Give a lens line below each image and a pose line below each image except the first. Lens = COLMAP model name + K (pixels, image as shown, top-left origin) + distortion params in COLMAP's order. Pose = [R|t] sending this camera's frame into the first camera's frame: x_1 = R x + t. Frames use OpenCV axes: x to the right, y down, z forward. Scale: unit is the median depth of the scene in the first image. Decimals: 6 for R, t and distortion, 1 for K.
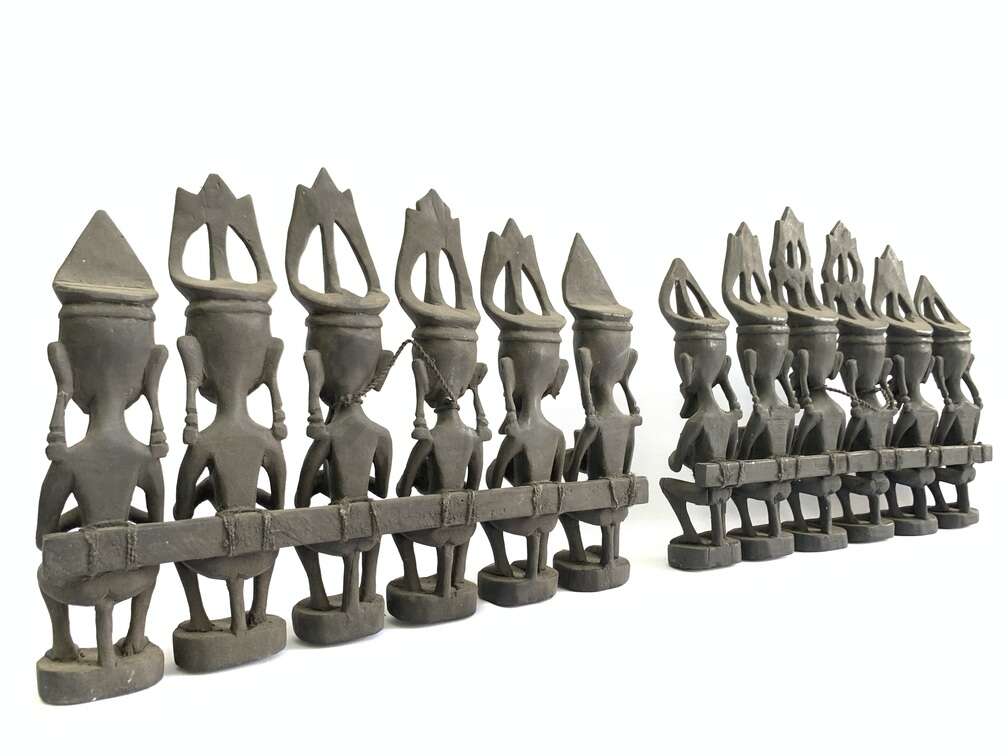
lens RADIAL K [[783.0, 0, 507.6], [0, 783.0, 382.3], [0, 0, 1]] dist [0.010621, -0.015686]
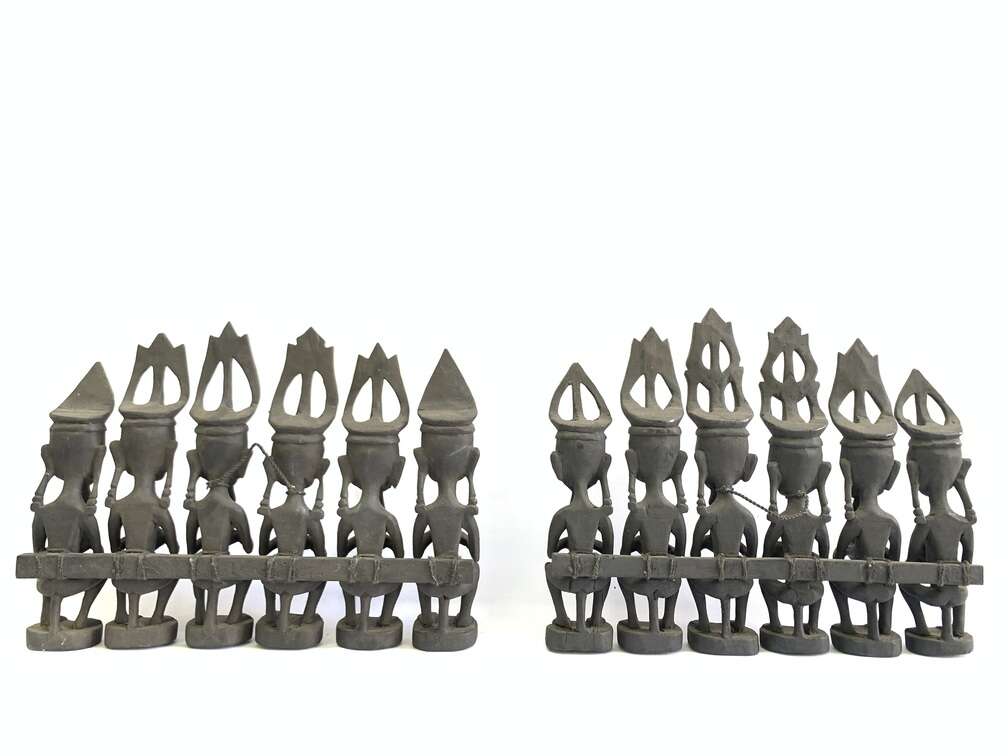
lens RADIAL K [[783.0, 0, 507.3], [0, 783.0, 366.6], [0, 0, 1]] dist [0.010621, -0.015686]
pose [[0.841182, 0.013934, -0.540572, 0.958227], [-0.025738, 0.999567, -0.014285, -0.173655], [0.540139, 0.025929, 0.841176, 0.045535]]
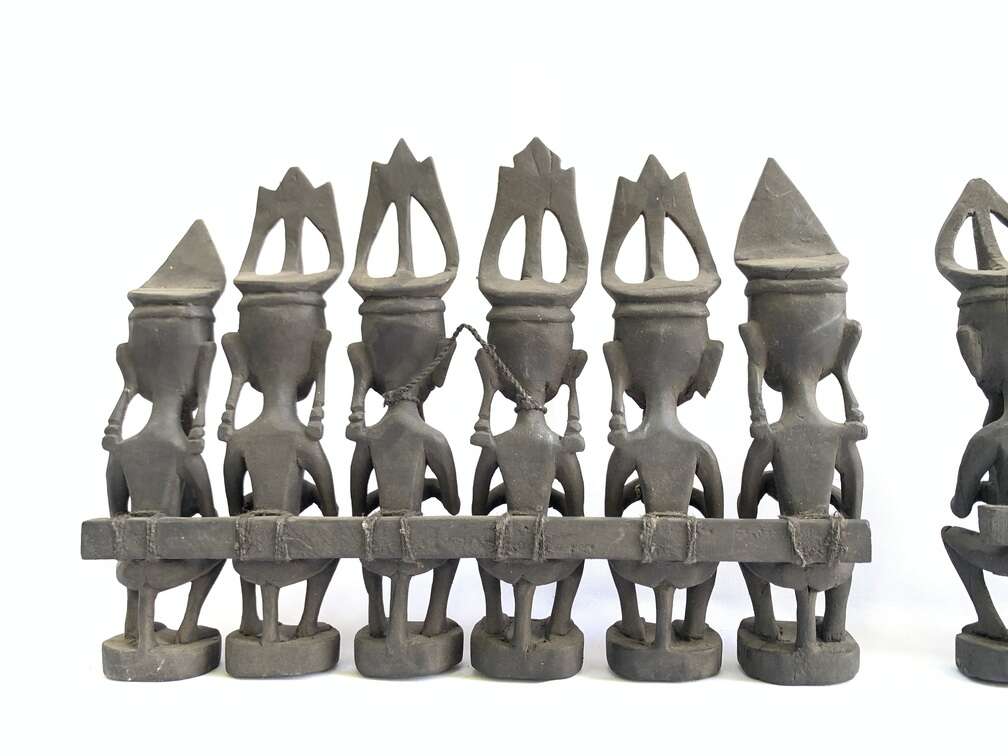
lens RADIAL K [[783.0, 0, 493.9], [0, 783.0, 372.0], [0, 0, 1]] dist [0.010621, -0.015686]
pose [[0.774112, -0.019225, -0.632756, 0.391127], [0.008367, 0.999762, -0.020139, 0.011803], [0.632993, 0.010295, 0.774089, 0.361404]]
